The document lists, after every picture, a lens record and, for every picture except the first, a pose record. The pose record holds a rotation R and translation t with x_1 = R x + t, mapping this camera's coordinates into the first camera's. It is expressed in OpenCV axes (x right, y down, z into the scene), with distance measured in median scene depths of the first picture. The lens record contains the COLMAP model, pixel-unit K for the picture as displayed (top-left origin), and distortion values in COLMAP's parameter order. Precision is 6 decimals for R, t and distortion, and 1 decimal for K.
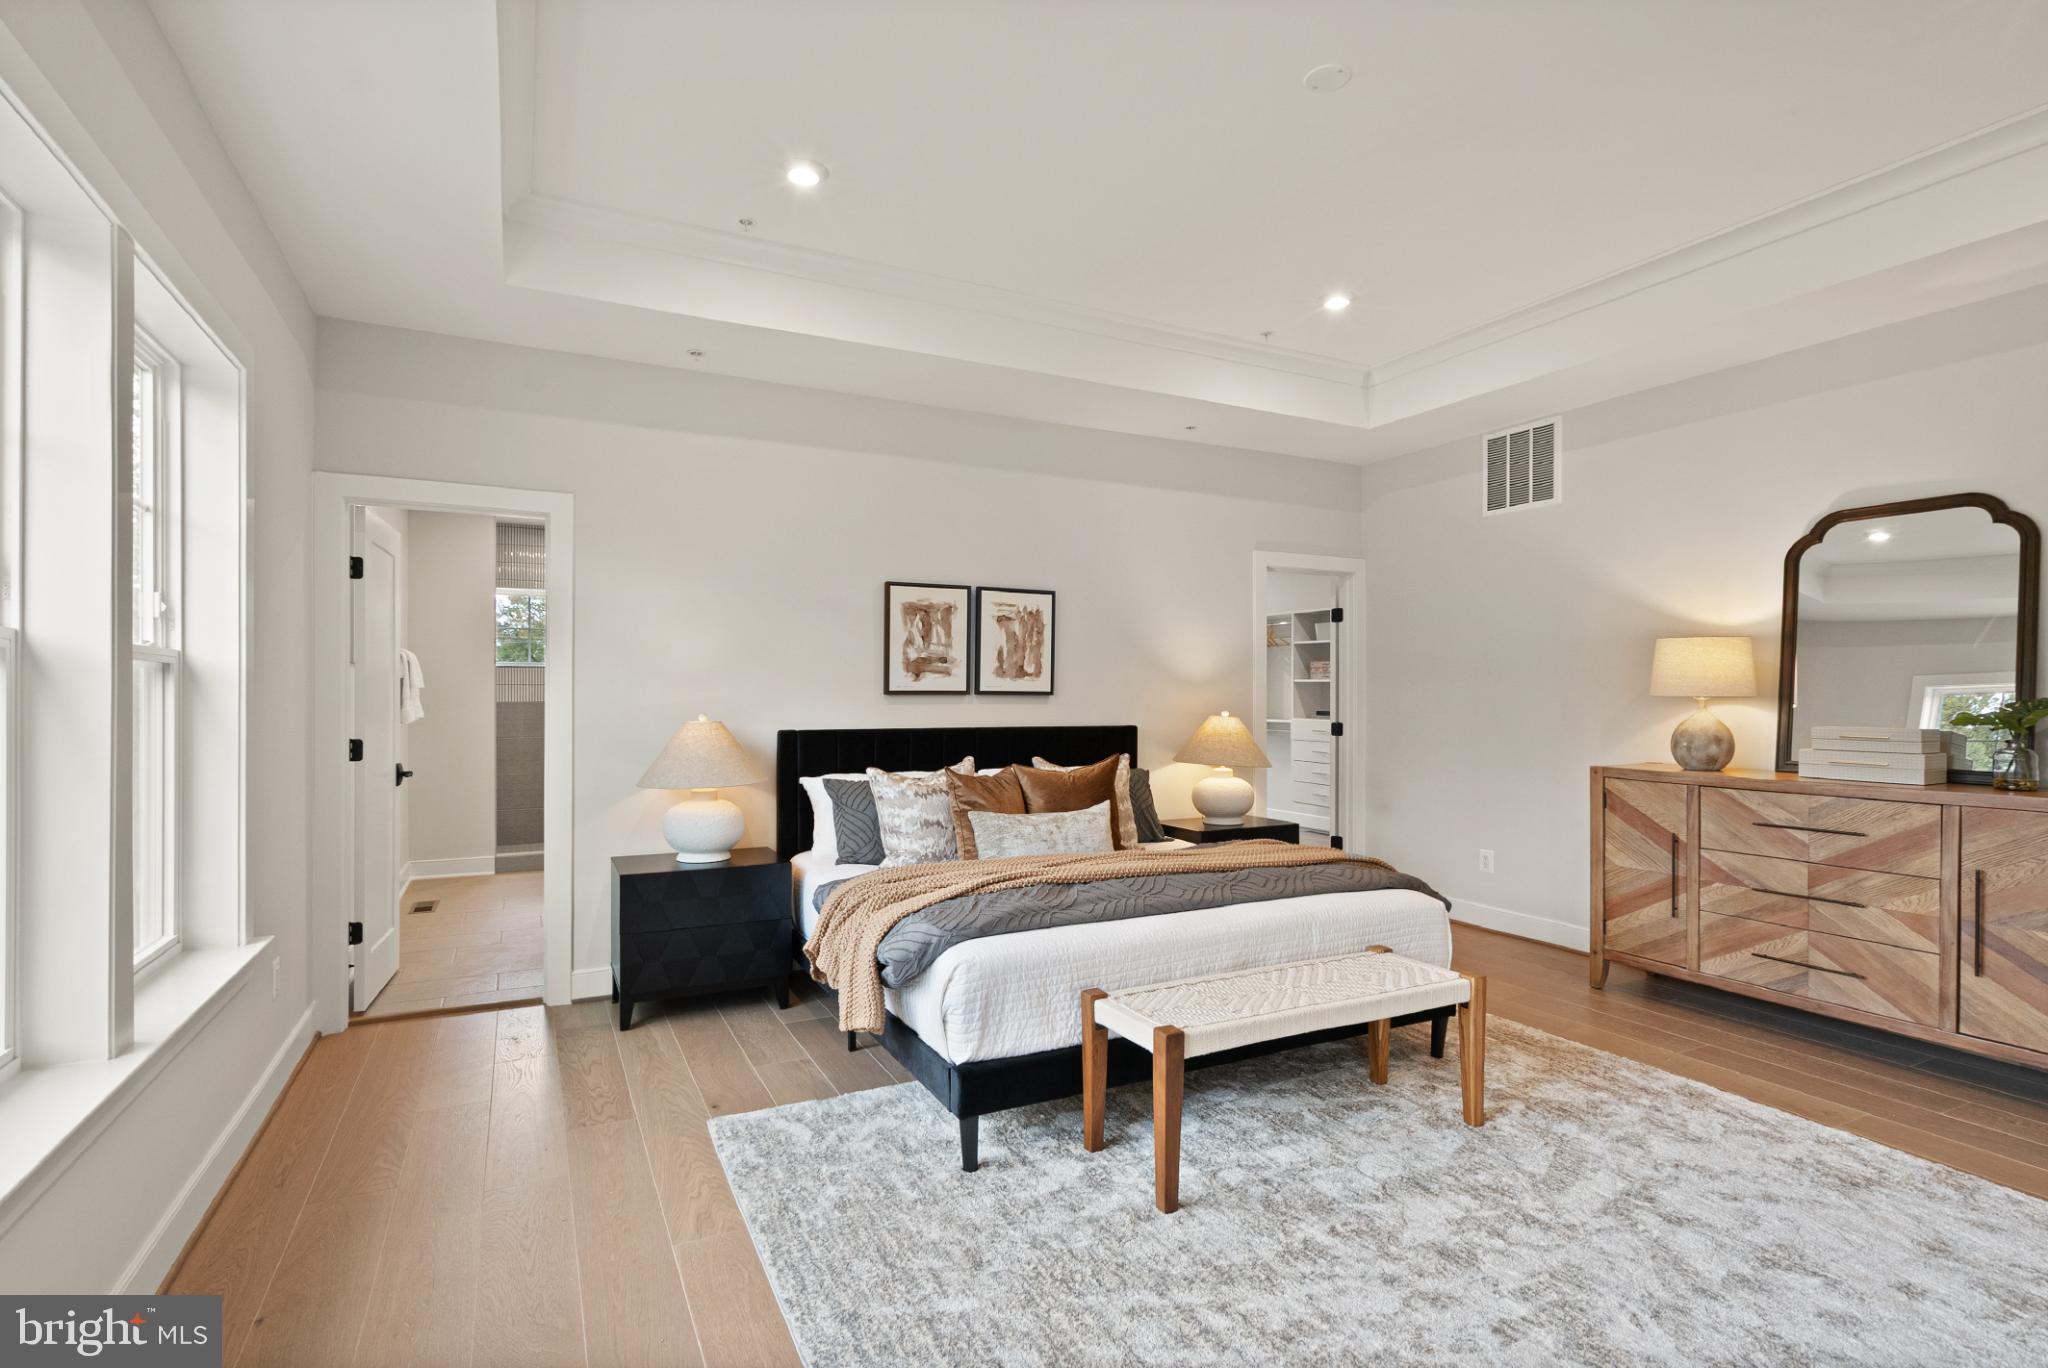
lens RADIAL K [[1010.7, 0, 1024.0], [0, 1010.7, 684.0], [0, 0, 1]] dist [-0.001040, -0.000384]
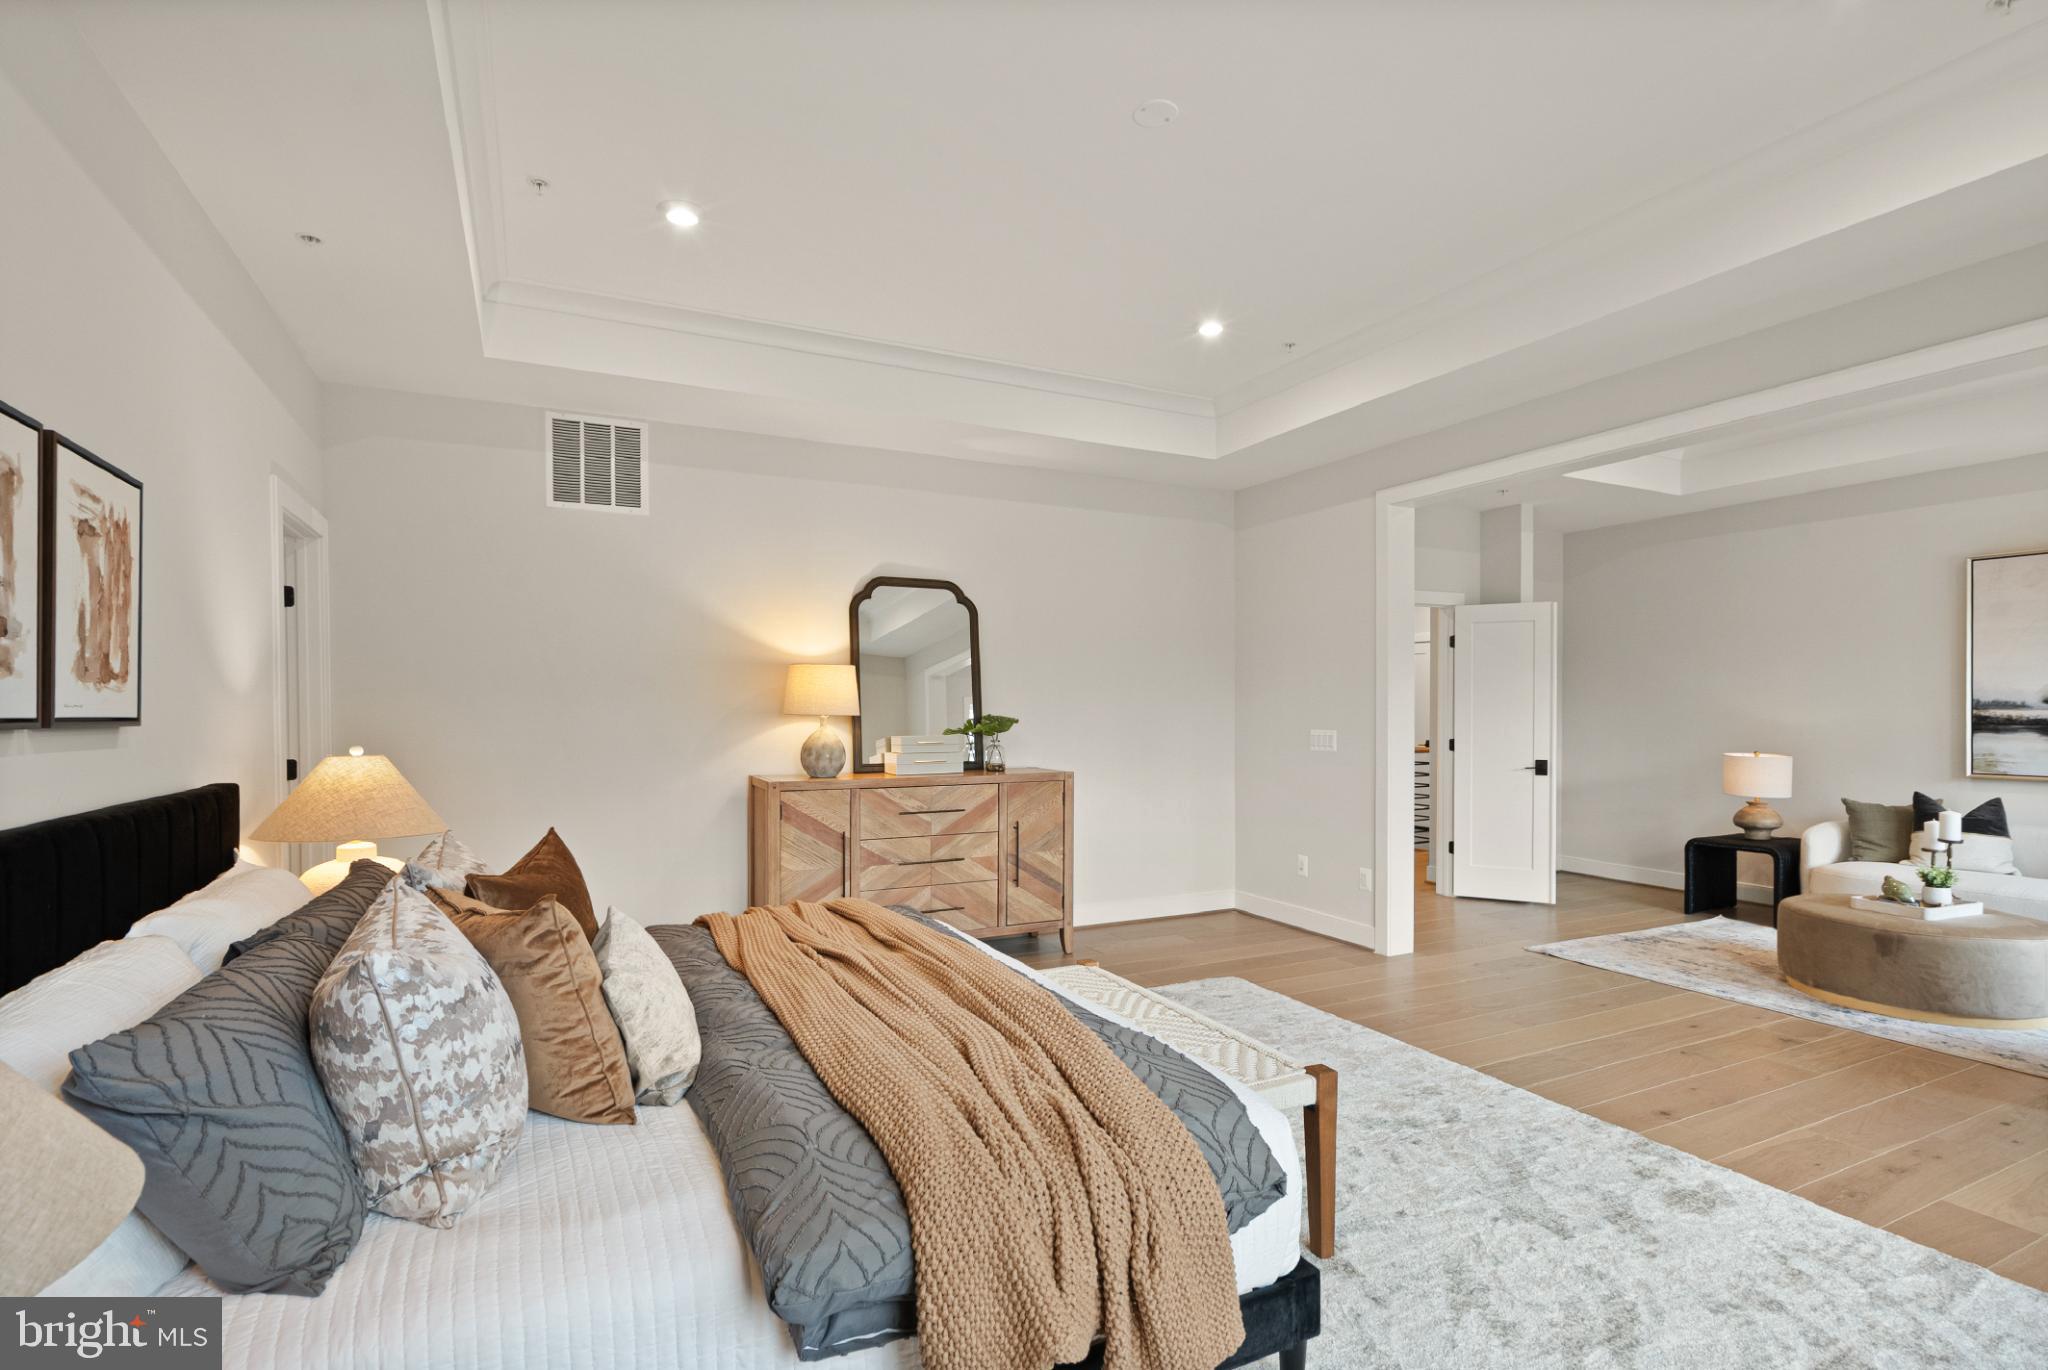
lens RADIAL K [[951.4, 0, 1035.2], [0, 951.4, 693.9], [0, 0, 1]] dist [0.000669, 0.000310]
pose [[-0.002660, 0.010706, 0.999939, -0.461072], [-0.010554, 0.999887, -0.010734, -0.002768], [-0.999941, -0.010582, -0.002546, 0.777277]]
